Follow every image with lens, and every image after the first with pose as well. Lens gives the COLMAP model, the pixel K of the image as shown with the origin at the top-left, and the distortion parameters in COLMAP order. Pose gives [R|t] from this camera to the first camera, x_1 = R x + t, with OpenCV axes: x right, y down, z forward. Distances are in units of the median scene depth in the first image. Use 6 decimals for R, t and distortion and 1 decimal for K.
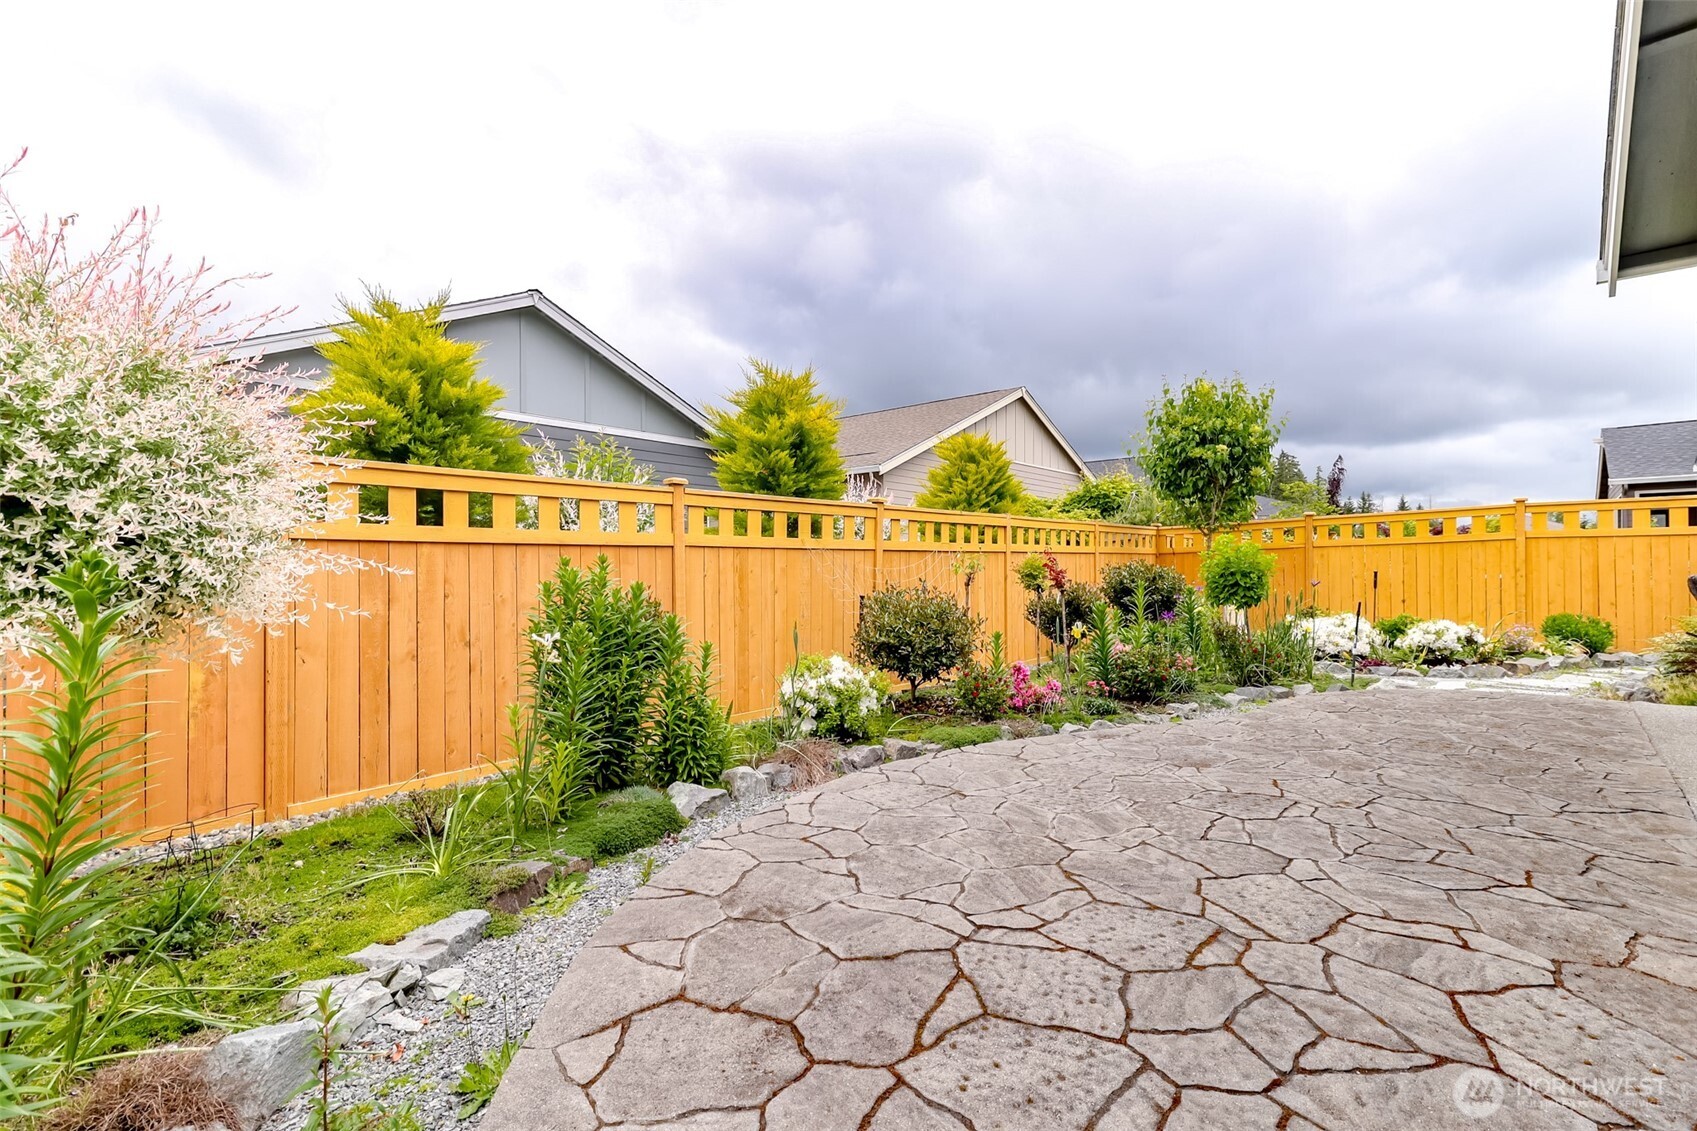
lens RADIAL K [[772.5, 0, 847.6], [0, 772.5, 572.4], [0, 0, 1]] dist [0.018655, 0.001527]
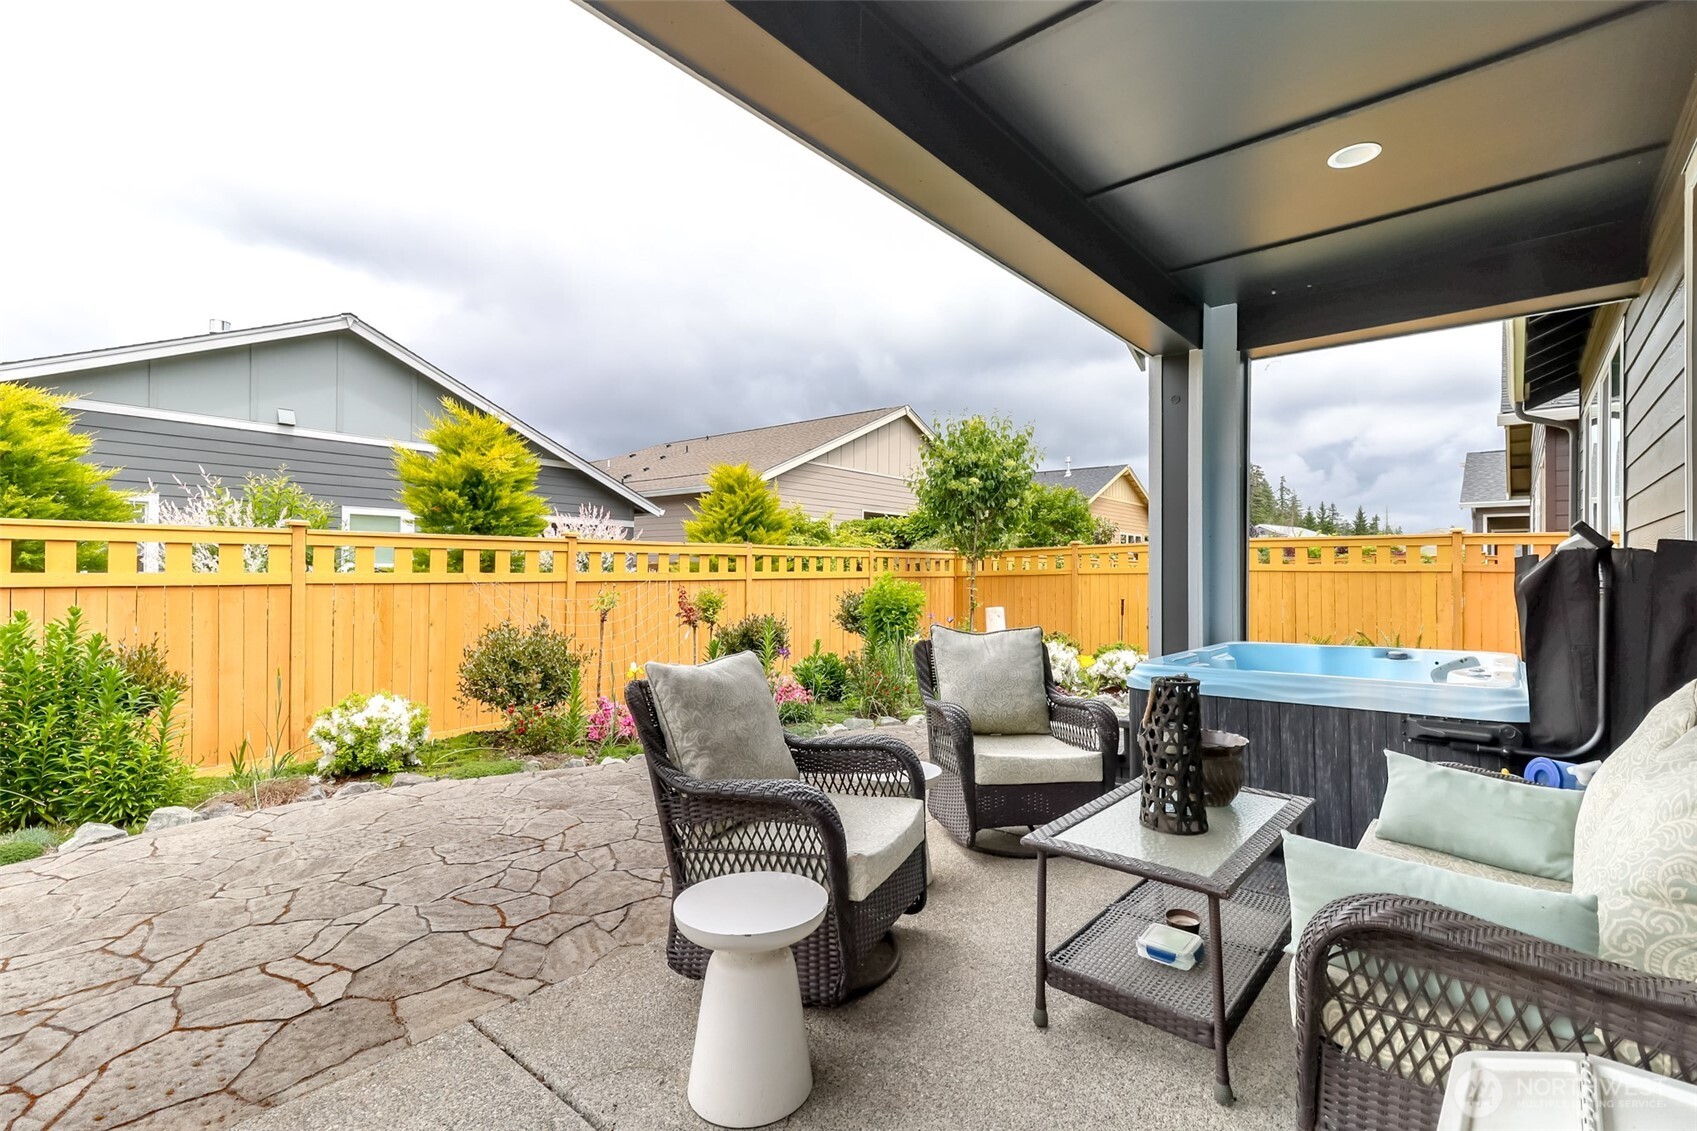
lens RADIAL K [[772.5, 0, 856.4], [0, 772.5, 568.7], [0, 0, 1]] dist [0.018655, 0.001527]
pose [[0.999845, 0.009652, 0.014714, 0.528101], [-0.009545, 0.999928, -0.007328, -0.055223], [-0.014783, 0.007186, 0.999865, -0.075941]]
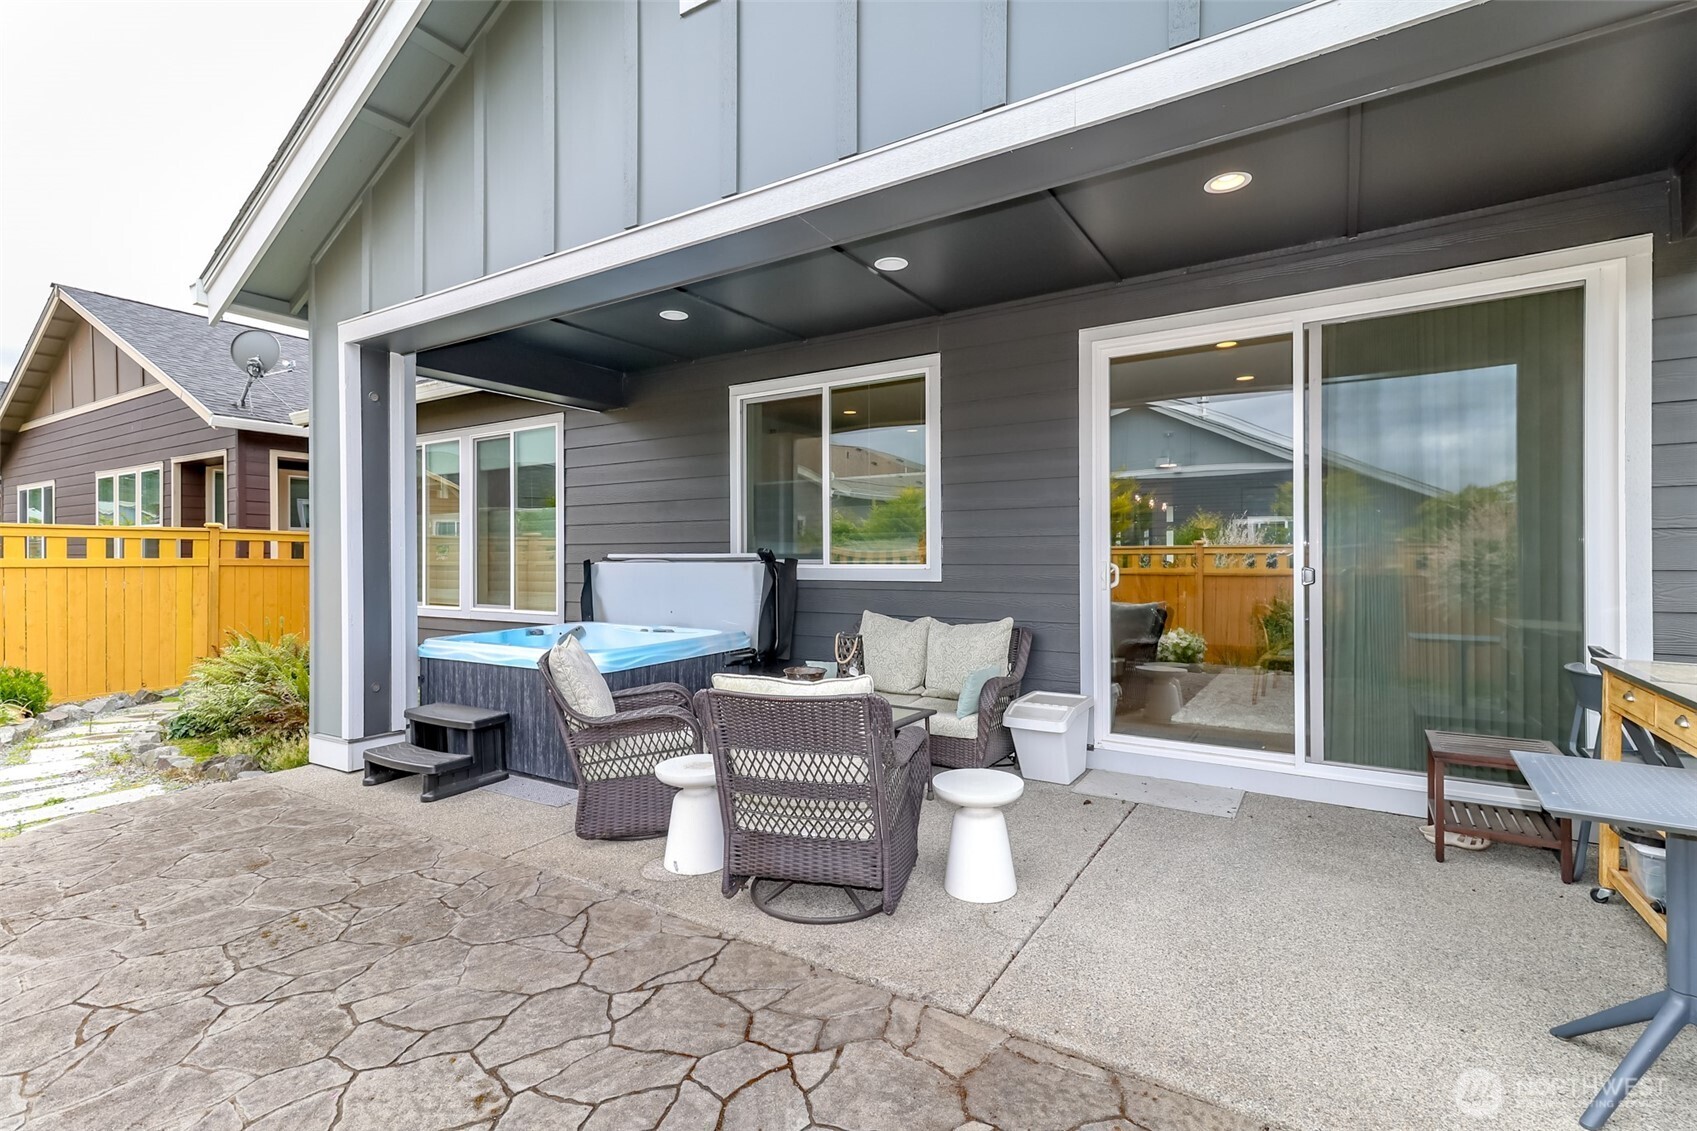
lens RADIAL K [[772.5, 0, 866.6], [0, 772.5, 563.2], [0, 0, 1]] dist [0.018655, 0.001527]
pose [[-0.178574, 0.000033, 0.983926, -0.027565], [0.003168, 0.999995, 0.000541, -0.074895], [-0.983921, 0.003214, -0.178573, 0.415595]]
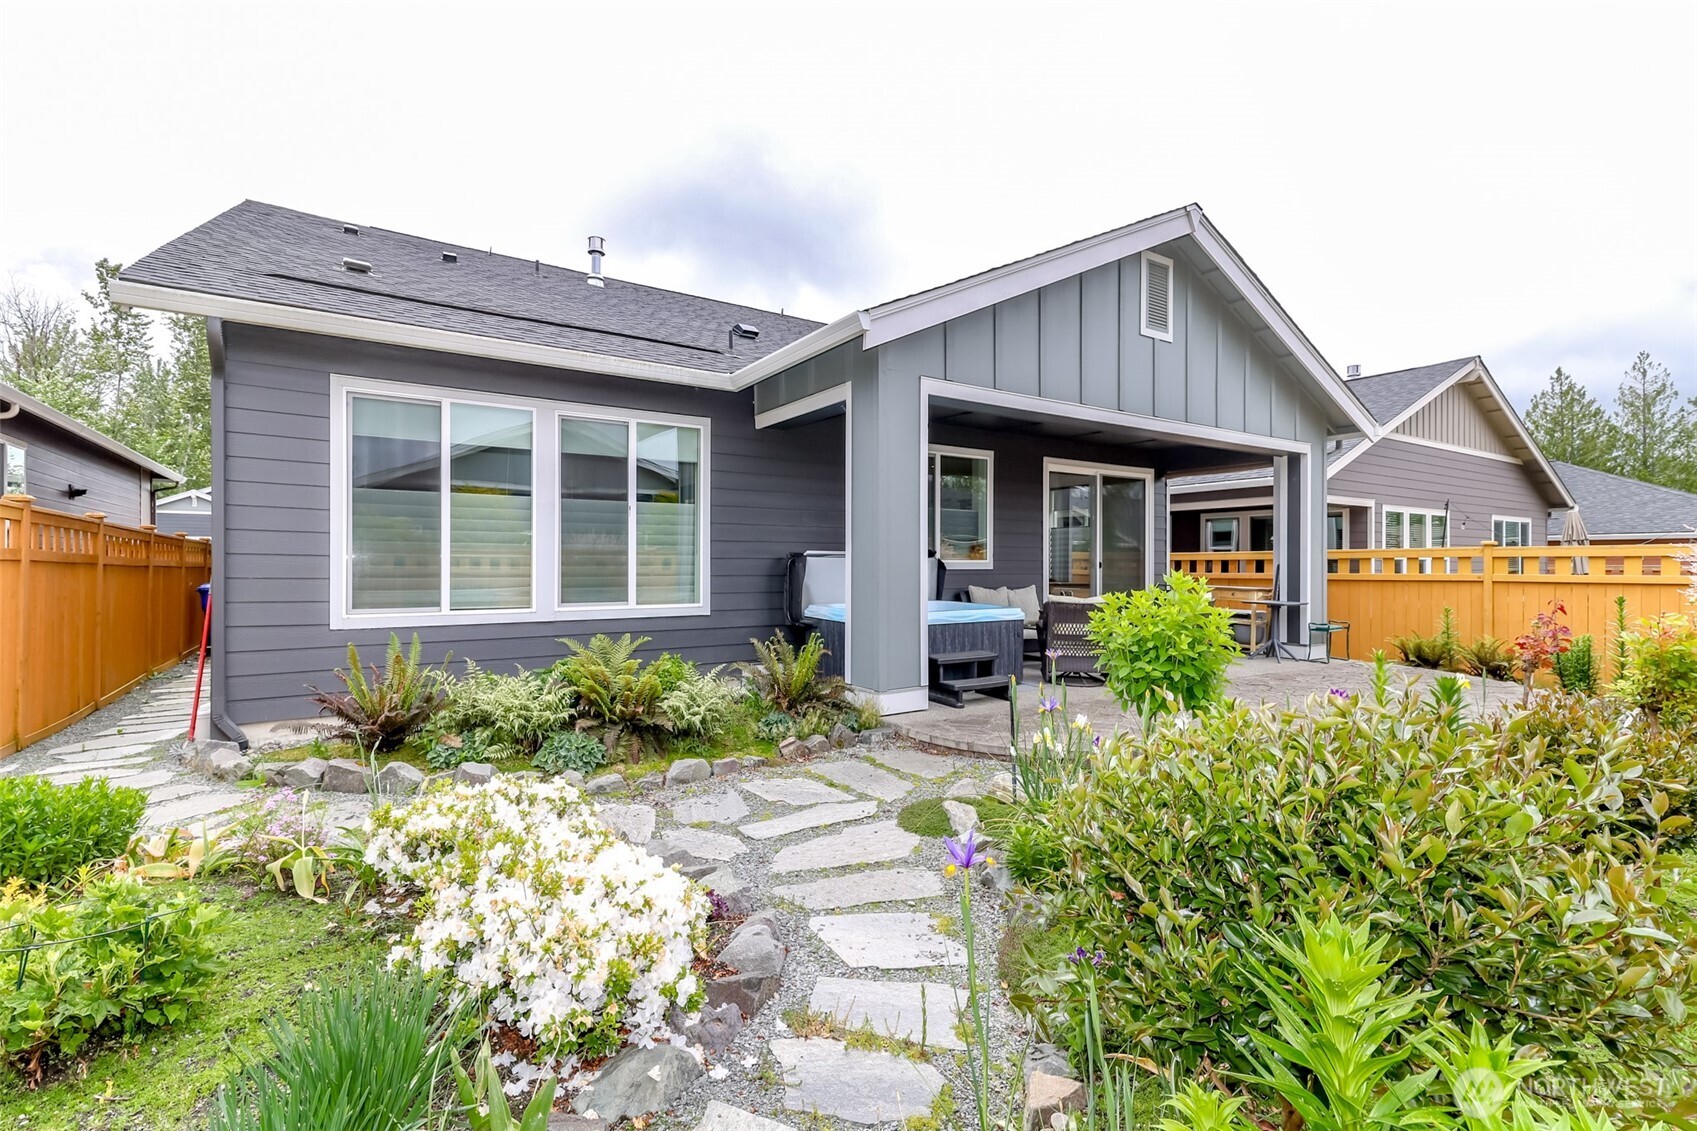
lens RADIAL K [[772.5, 0, 852.5], [0, 772.5, 564.2], [0, 0, 1]] dist [0.018655, 0.001527]
pose [[-0.969314, 0.006521, 0.245739, 0.731828], [0.005061, 0.999966, -0.006574, -0.054694], [-0.245774, -0.005129, -0.969314, 1.942154]]
